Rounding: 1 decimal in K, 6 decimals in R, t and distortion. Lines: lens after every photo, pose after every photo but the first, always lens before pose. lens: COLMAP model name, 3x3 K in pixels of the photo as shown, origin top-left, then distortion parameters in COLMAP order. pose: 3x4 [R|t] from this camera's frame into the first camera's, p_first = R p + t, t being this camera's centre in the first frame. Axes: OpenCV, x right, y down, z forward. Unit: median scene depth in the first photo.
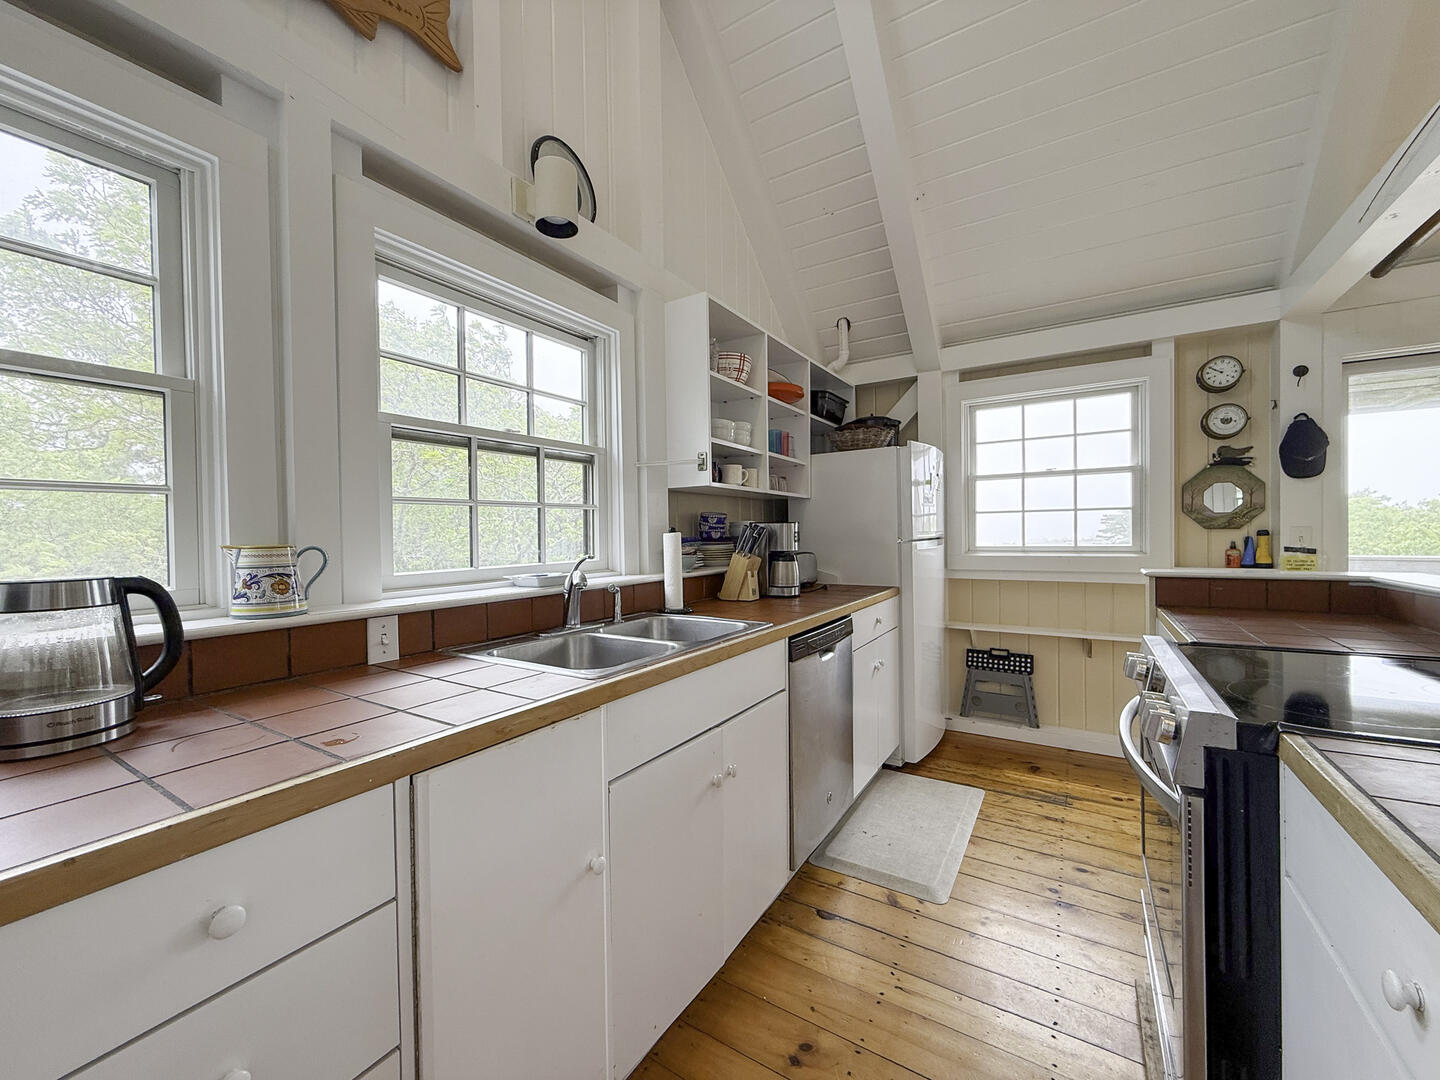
lens RADIAL K [[577.8, 0, 723.4], [0, 577.8, 539.0], [0, 0, 1]] dist [-0.004330, -0.000004]
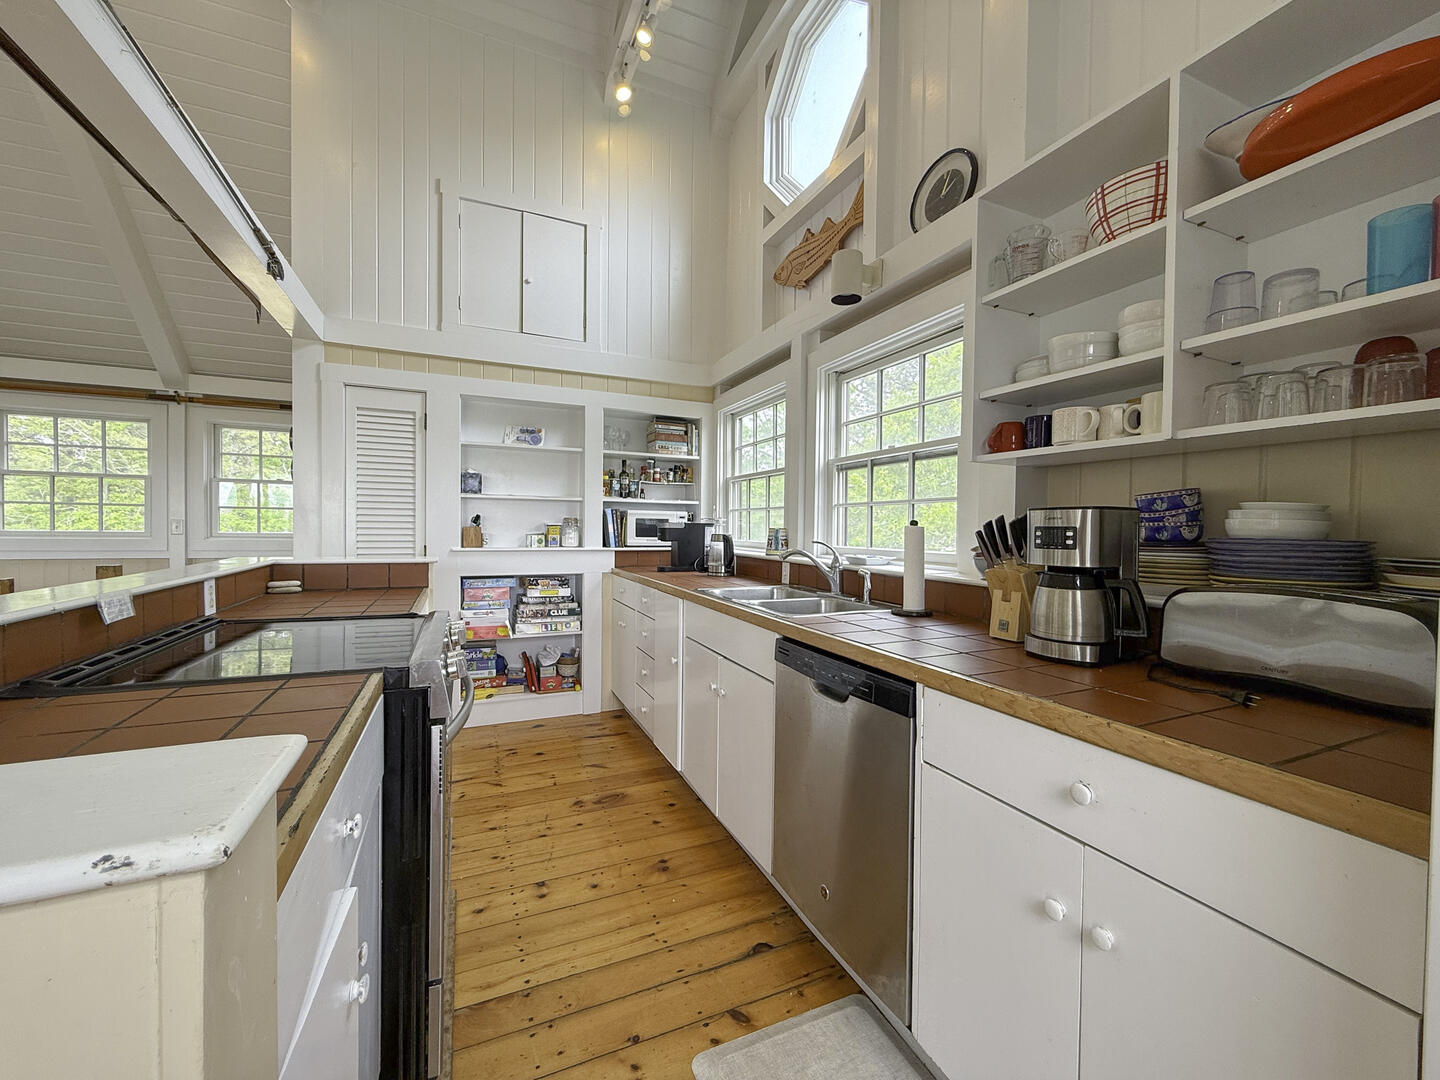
lens RADIAL K [[577.8, 0, 710.2], [0, 577.8, 539.9], [0, 0, 1]] dist [-0.004330, -0.000004]
pose [[-0.574384, 0.025804, -0.818179, 0.931462], [-0.013917, 0.999051, 0.041278, -0.023340], [0.818468, 0.035096, -0.573480, 1.404150]]
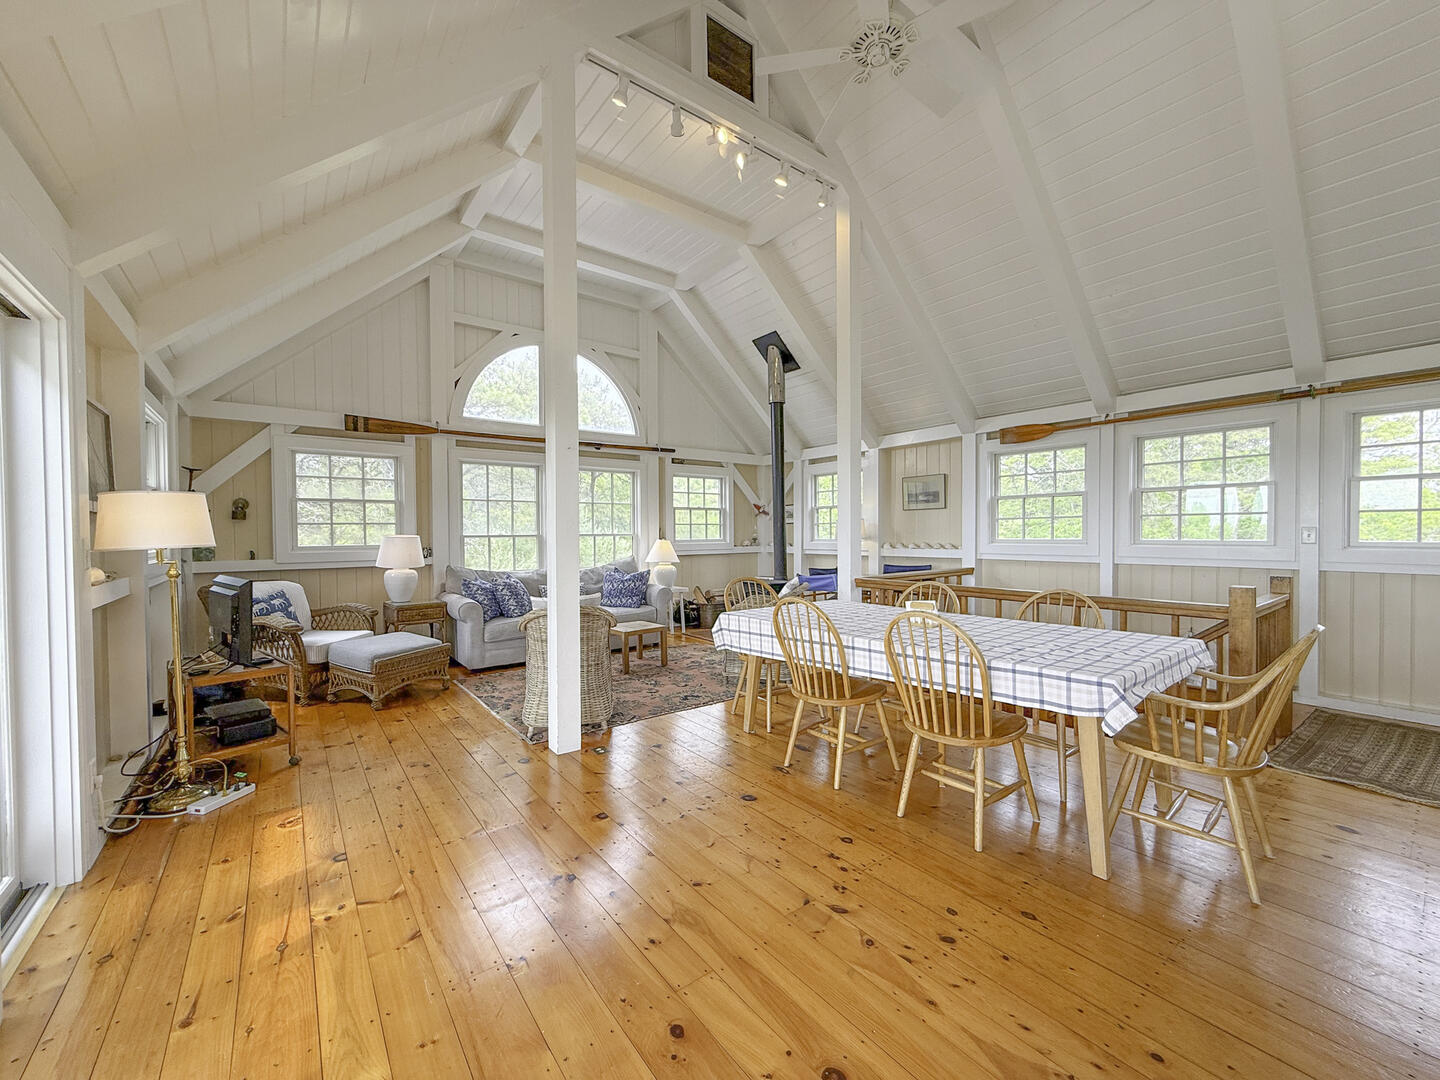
lens RADIAL K [[577.8, 0, 714.8], [0, 577.8, 533.4], [0, 0, 1]] dist [-0.004330, -0.000004]
pose [[-0.929493, 0.023684, 0.368080, 1.509934], [0.028025, 0.999586, 0.006452, -0.031156], [-0.367774, 0.016313, -0.929772, 1.039304]]
